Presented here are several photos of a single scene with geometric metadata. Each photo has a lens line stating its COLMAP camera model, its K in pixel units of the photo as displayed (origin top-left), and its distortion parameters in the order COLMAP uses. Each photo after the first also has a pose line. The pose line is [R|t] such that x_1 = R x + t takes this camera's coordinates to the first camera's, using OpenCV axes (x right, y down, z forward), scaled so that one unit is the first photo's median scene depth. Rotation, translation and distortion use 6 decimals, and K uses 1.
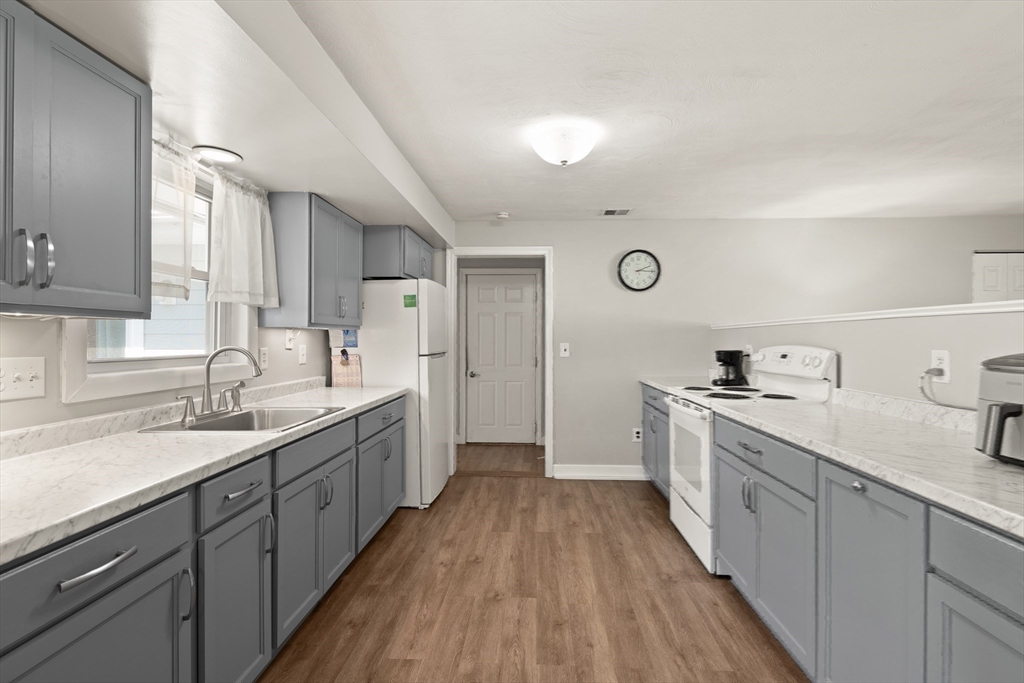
lens RADIAL K [[476.2, 0, 513.5], [0, 476.2, 337.0], [0, 0, 1]] dist [0.000554, 0.000438]
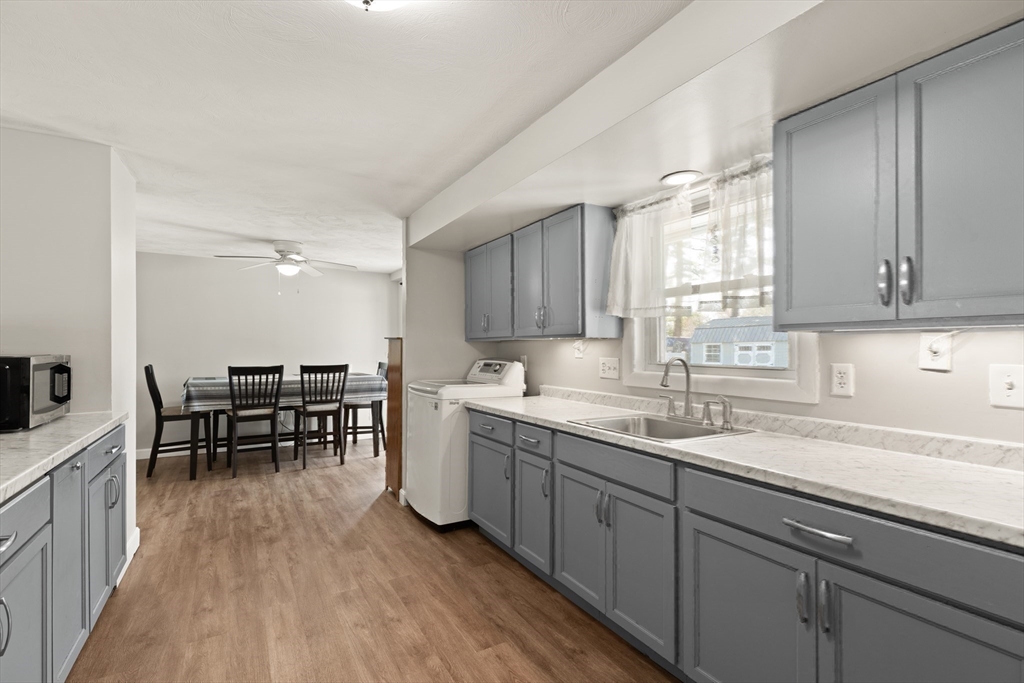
lens RADIAL K [[476.2, 0, 517.3], [0, 476.2, 349.1], [0, 0, 1]] dist [0.000554, 0.000438]
pose [[-0.834490, 0.004409, -0.551005, 0.219709], [0.005236, 0.999986, 0.000073, 0.000731], [0.550998, -0.002824, -0.834502, 1.347628]]
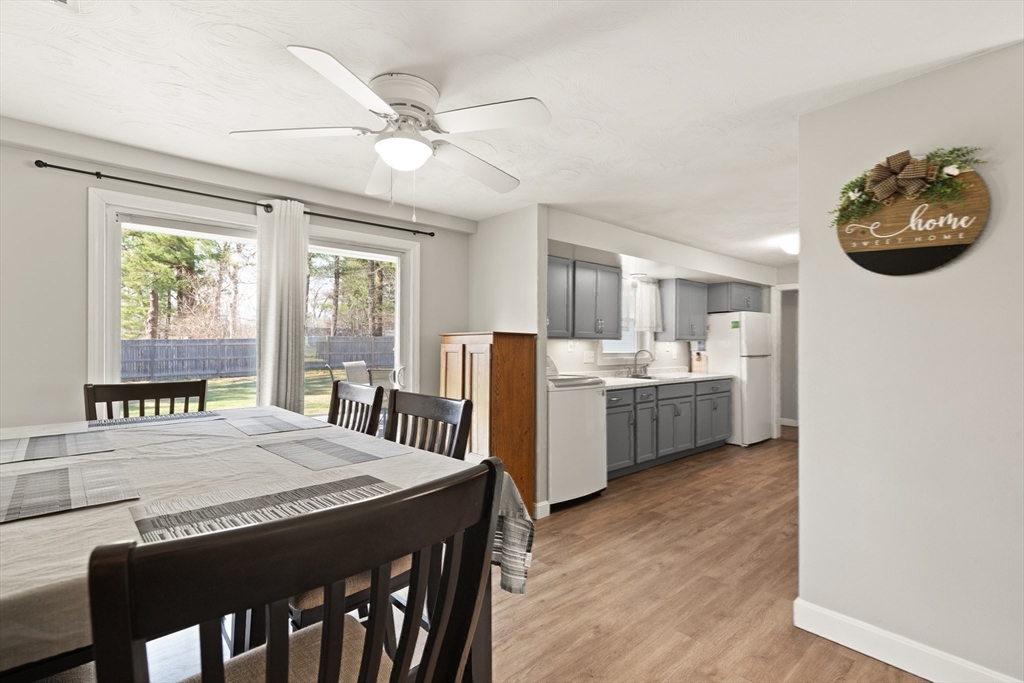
lens RADIAL K [[476.2, 0, 510.2], [0, 476.2, 340.7], [0, 0, 1]] dist [0.000554, 0.000438]
pose [[0.694241, 0.001304, -0.719742, 0.599522], [-0.004183, 0.999989, -0.002223, -0.013786], [0.719731, 0.004554, 0.694239, -1.028697]]
